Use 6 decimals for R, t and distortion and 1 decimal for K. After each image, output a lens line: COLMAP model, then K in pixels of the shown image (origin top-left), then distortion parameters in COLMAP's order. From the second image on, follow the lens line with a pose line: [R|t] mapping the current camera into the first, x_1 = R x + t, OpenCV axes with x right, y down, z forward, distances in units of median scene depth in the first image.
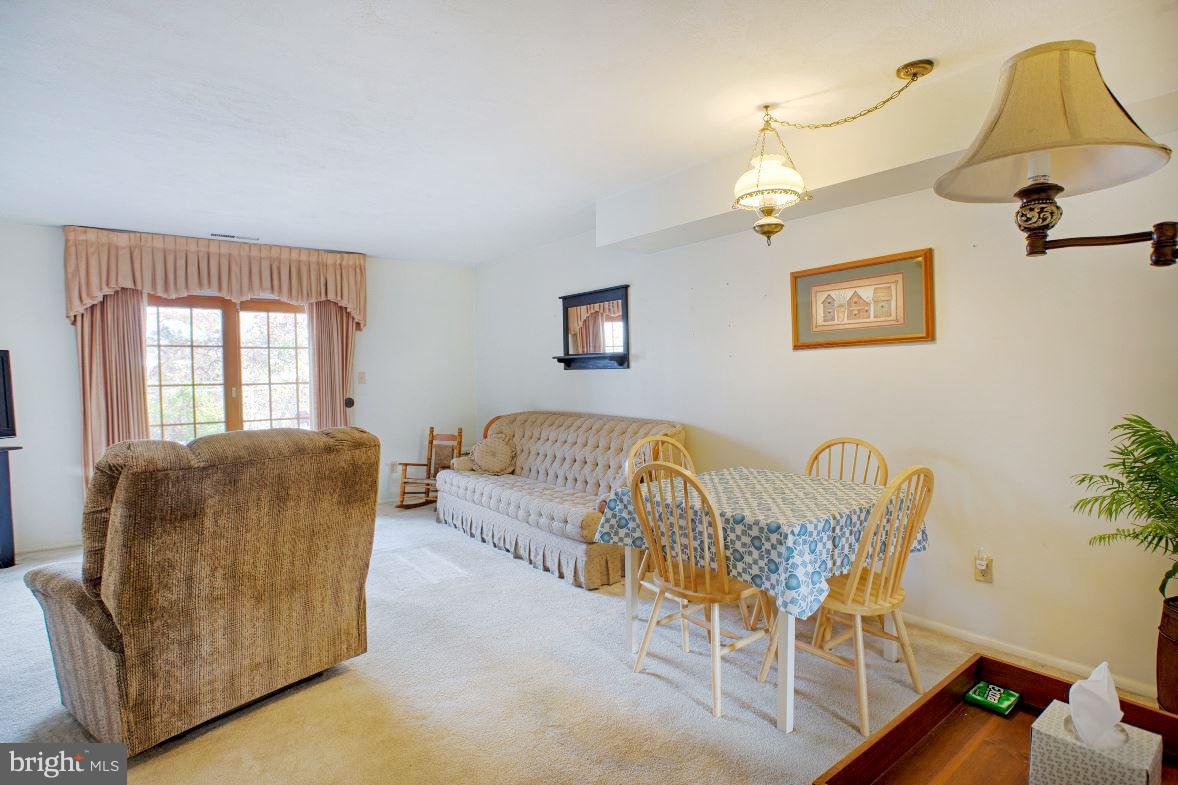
lens RADIAL K [[661.1, 0, 584.8], [0, 661.1, 399.0], [0, 0, 1]] dist [-0.096728, 0.052140]
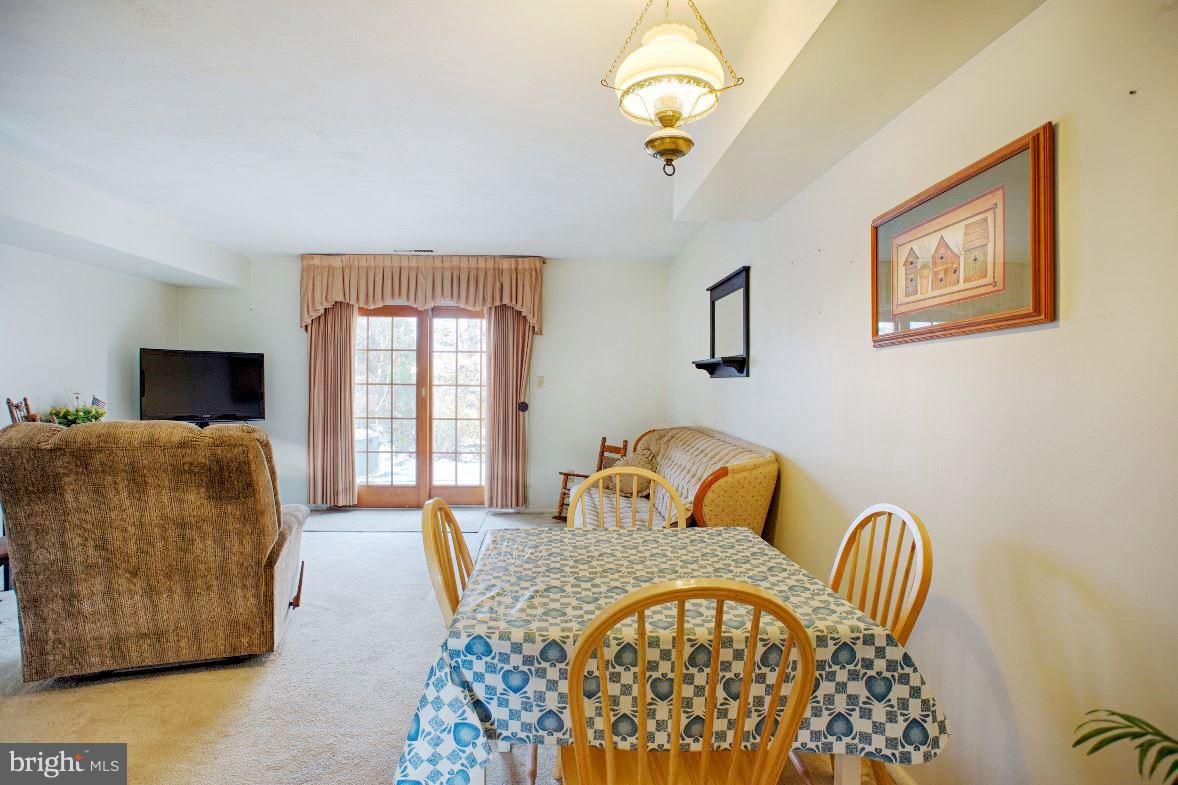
lens RADIAL K [[661.1, 0, 584.8], [0, 661.1, 399.0], [0, 0, 1]] dist [-0.096728, 0.052140]
pose [[0.796419, 0.036584, -0.603638, 0.398624], [-0.045912, 0.998946, -0.000032, -0.012955], [0.603000, 0.027739, 0.797259, 0.310995]]
